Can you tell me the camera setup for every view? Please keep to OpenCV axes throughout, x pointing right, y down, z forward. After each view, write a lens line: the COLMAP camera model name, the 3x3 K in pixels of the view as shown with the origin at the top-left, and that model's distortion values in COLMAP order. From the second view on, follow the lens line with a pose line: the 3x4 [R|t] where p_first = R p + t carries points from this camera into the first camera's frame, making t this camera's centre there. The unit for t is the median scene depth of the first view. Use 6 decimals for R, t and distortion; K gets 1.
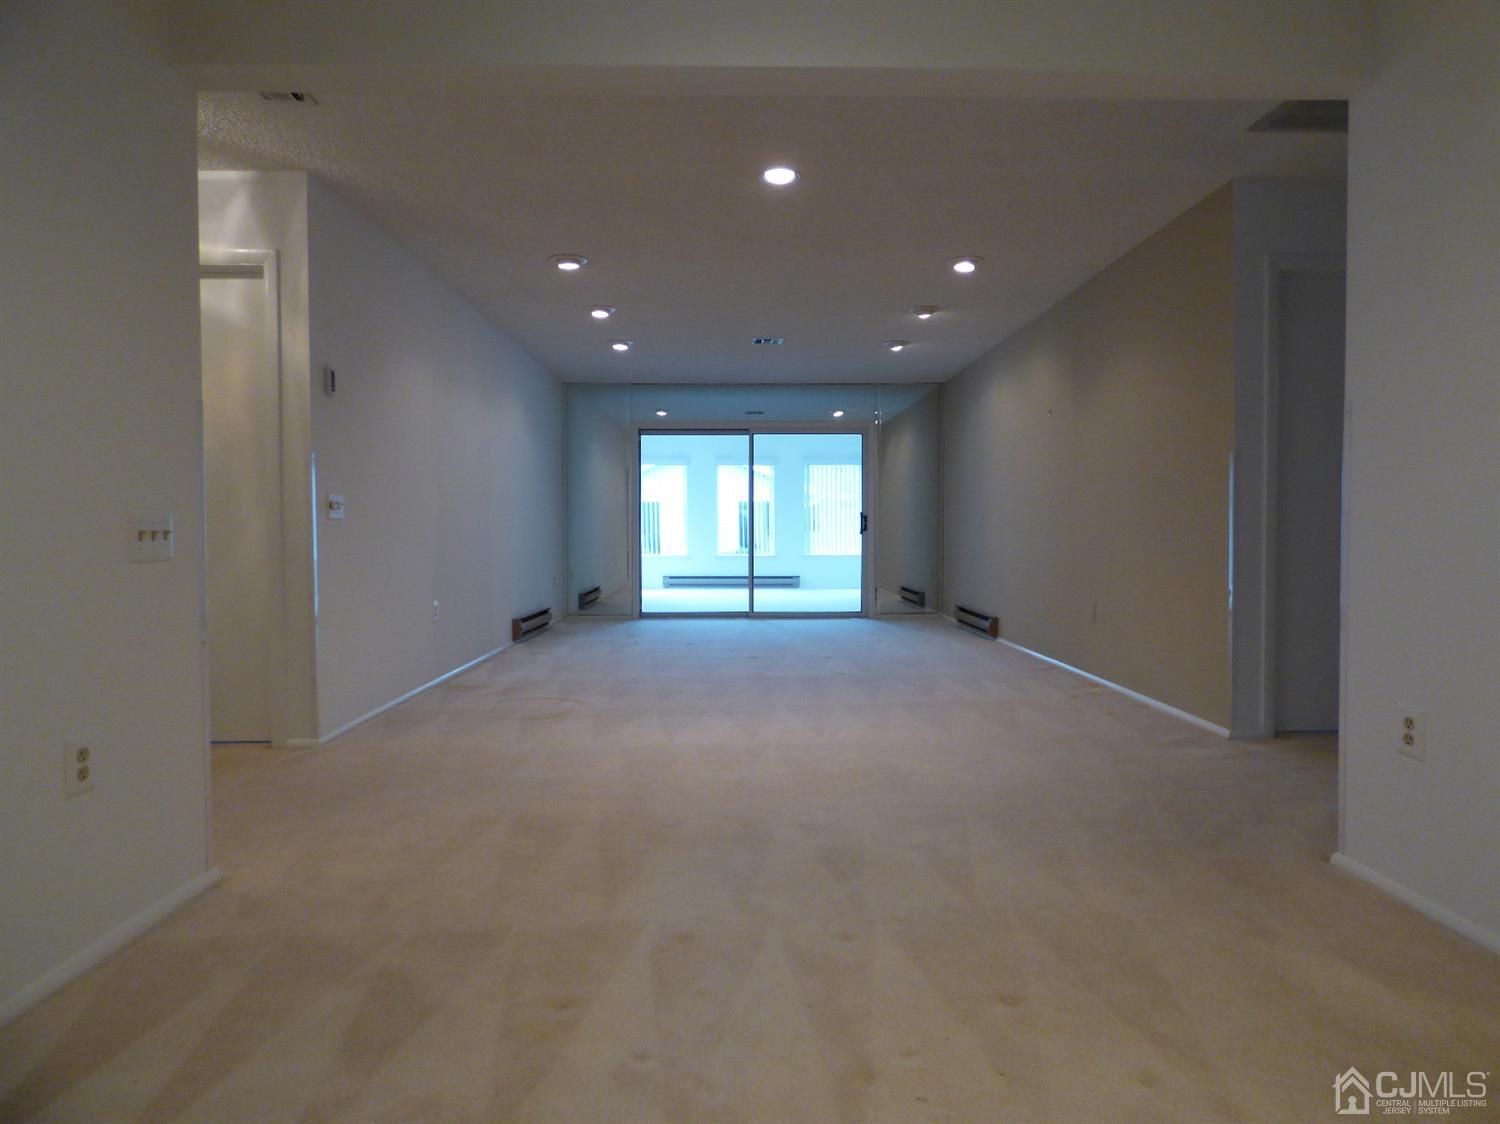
lens RADIAL K [[911.1, 0, 750.0], [0, 911.1, 562.0], [0, 0, 1]] dist [-0.013919, -0.000185]
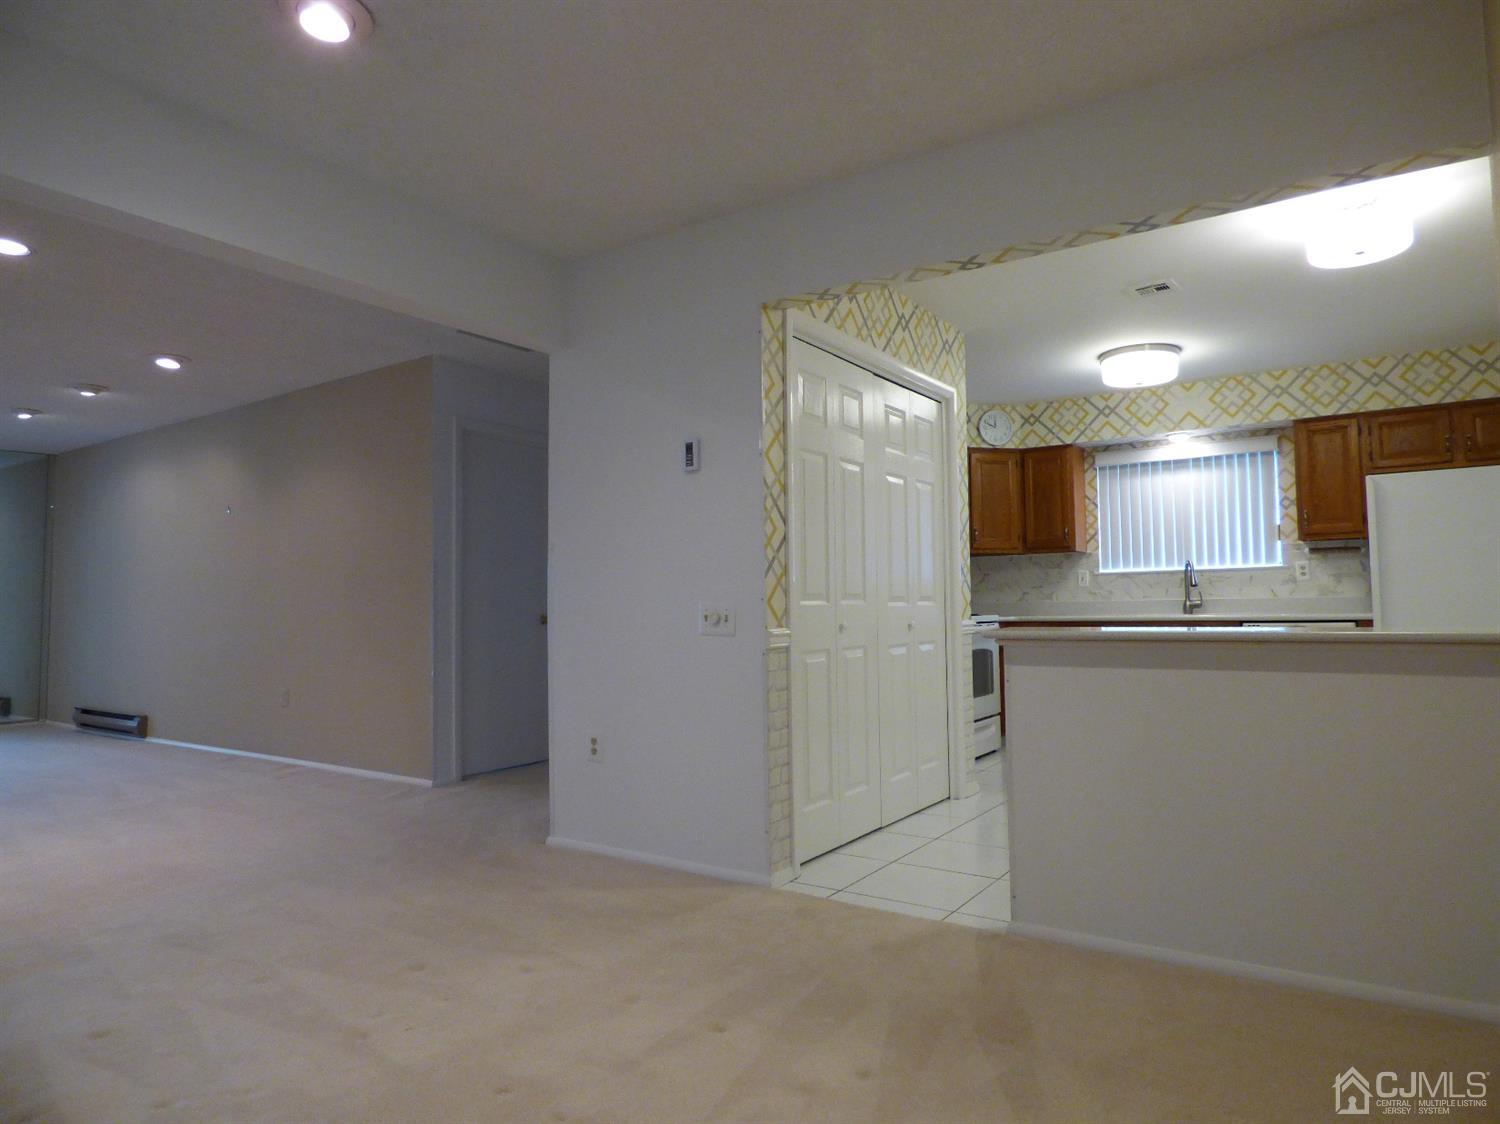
lens RADIAL K [[911.1, 0, 750.0], [0, 911.1, 562.0], [0, 0, 1]] dist [-0.013919, -0.000185]
pose [[0.578779, 0.045493, 0.814214, -0.257780], [0.033997, 0.996229, -0.079830, -0.002844], [-0.814775, 0.073885, 0.575050, -0.114804]]
